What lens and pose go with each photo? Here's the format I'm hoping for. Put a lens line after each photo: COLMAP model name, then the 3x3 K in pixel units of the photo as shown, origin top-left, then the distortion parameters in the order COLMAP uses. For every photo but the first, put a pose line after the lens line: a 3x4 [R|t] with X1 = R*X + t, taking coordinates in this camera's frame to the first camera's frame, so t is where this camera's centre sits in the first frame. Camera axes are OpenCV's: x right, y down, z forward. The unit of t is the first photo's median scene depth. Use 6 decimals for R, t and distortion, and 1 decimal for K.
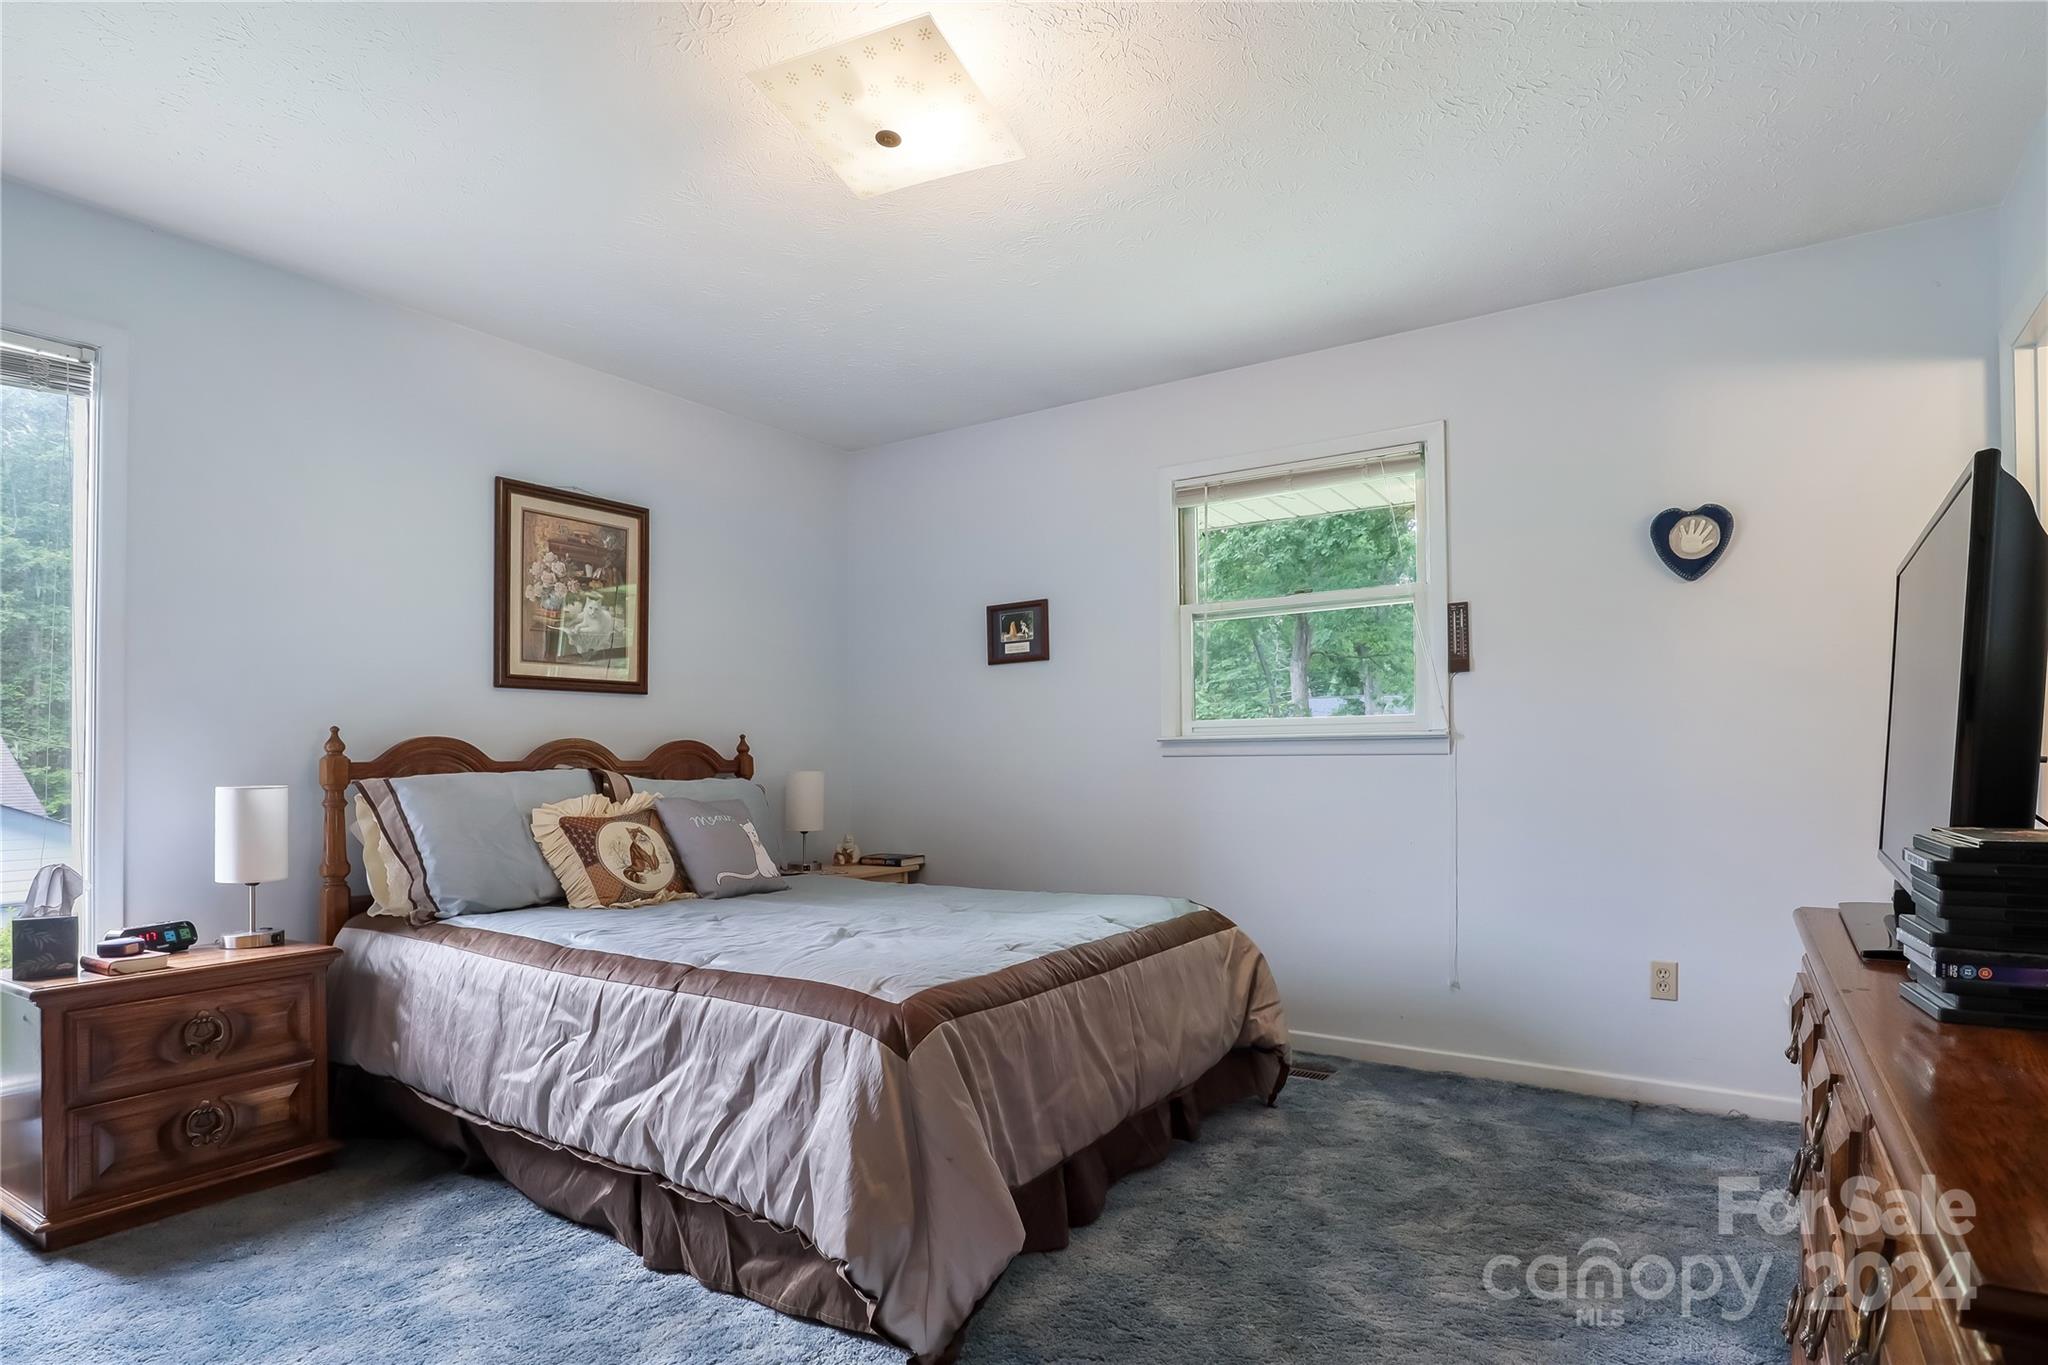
lens RADIAL K [[1073.8, 0, 1009.5], [0, 1073.8, 735.0], [0, 0, 1]] dist [-0.022447, 0.002116]
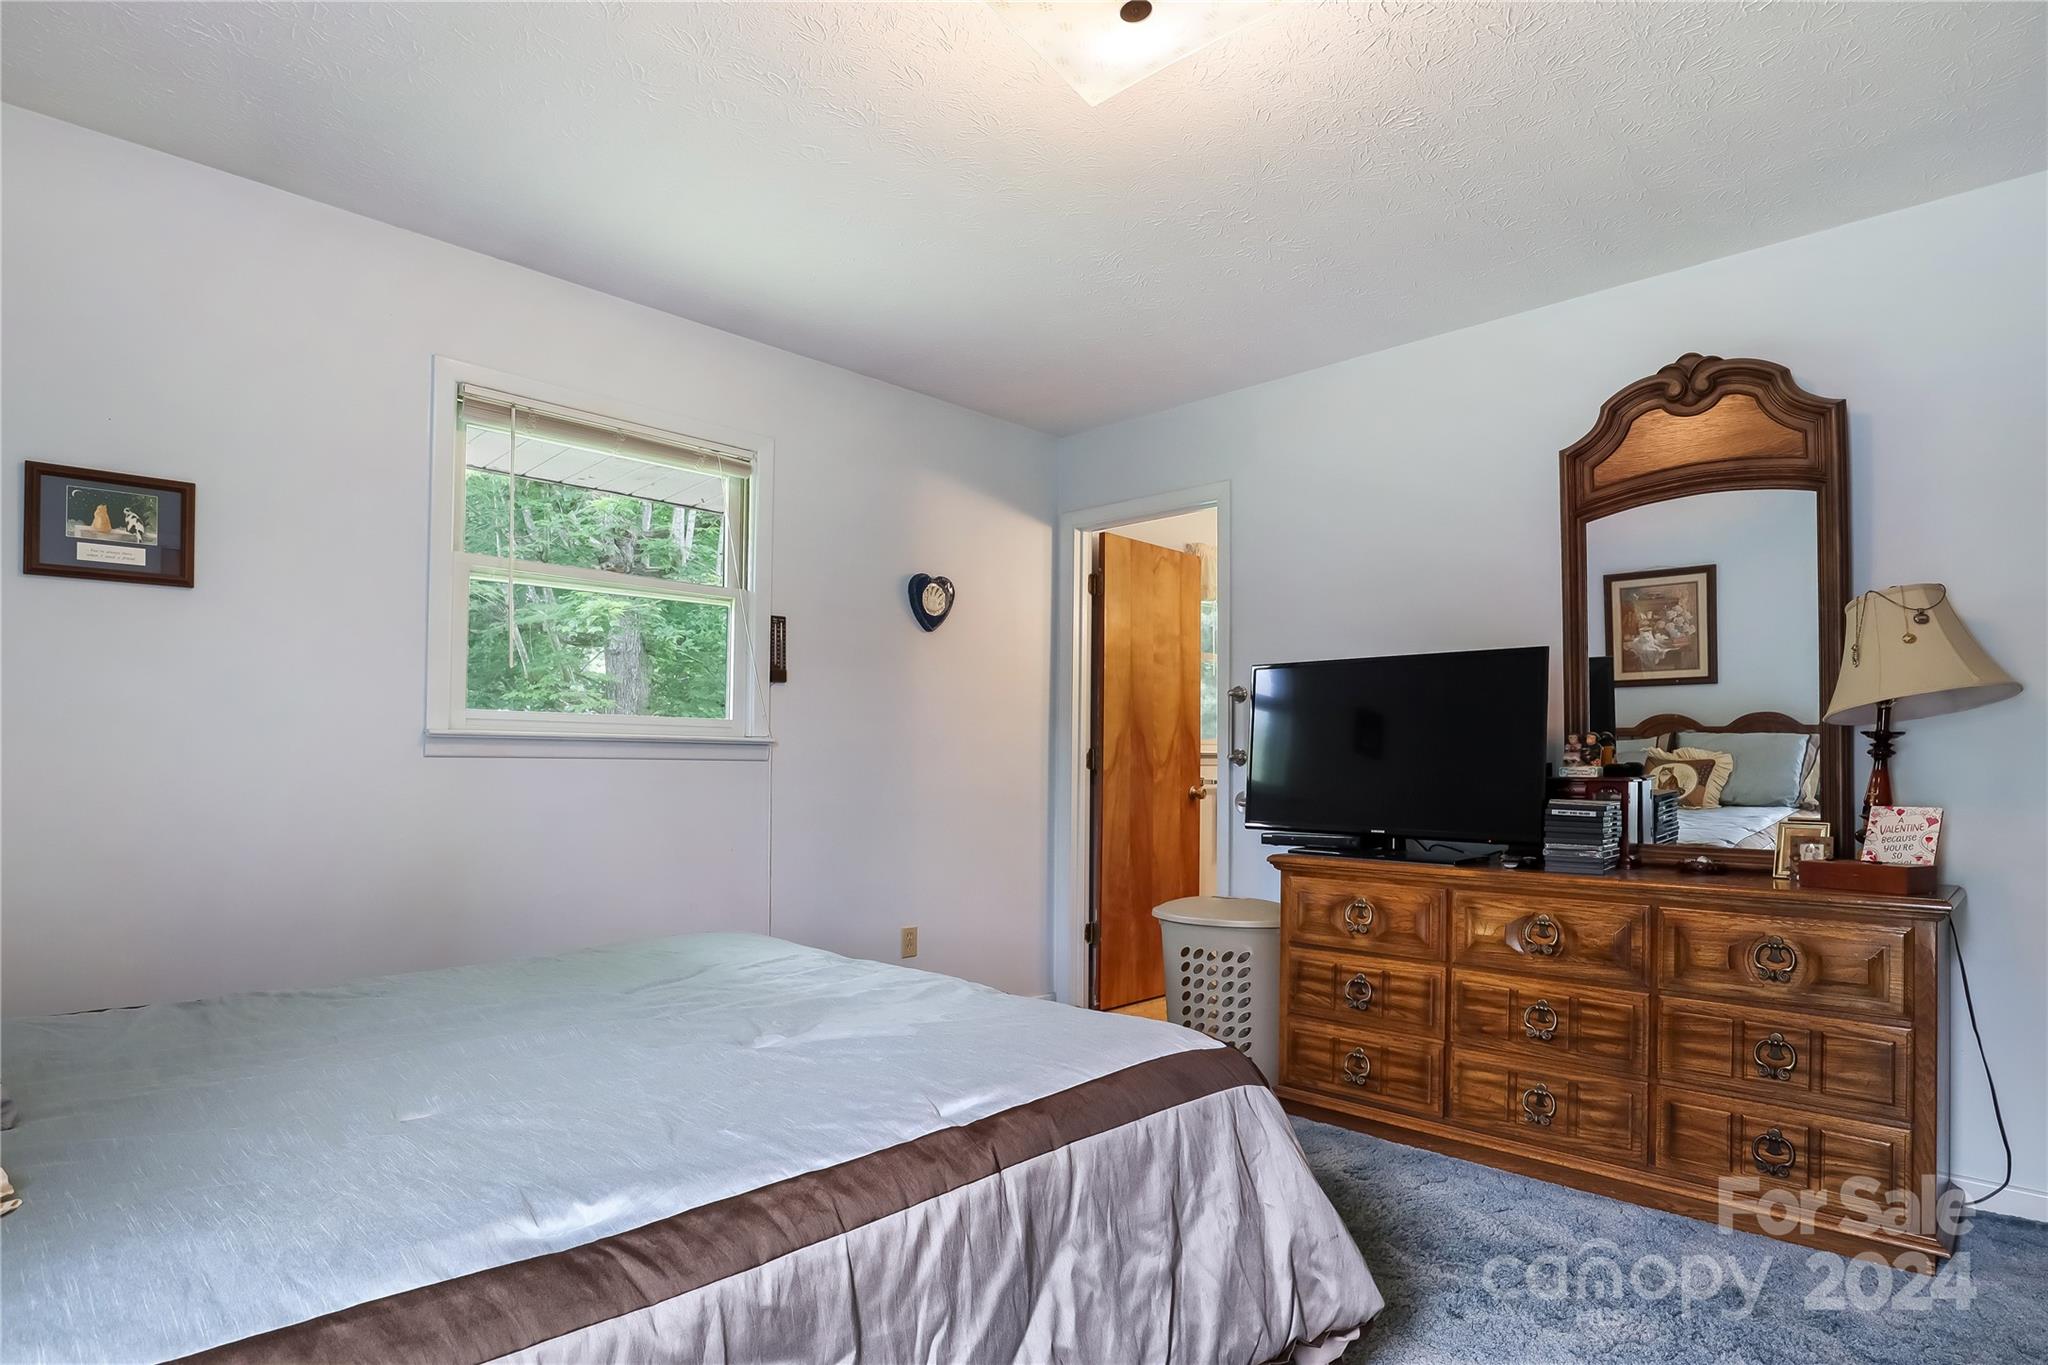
lens RADIAL K [[1073.8, 0, 1009.5], [0, 1073.8, 735.0], [0, 0, 1]] dist [-0.022447, 0.002116]
pose [[0.176583, 0.034002, 0.983698, -0.572300], [-0.031008, 0.999099, -0.028968, 0.016245], [-0.983797, -0.025387, 0.177479, 0.585977]]
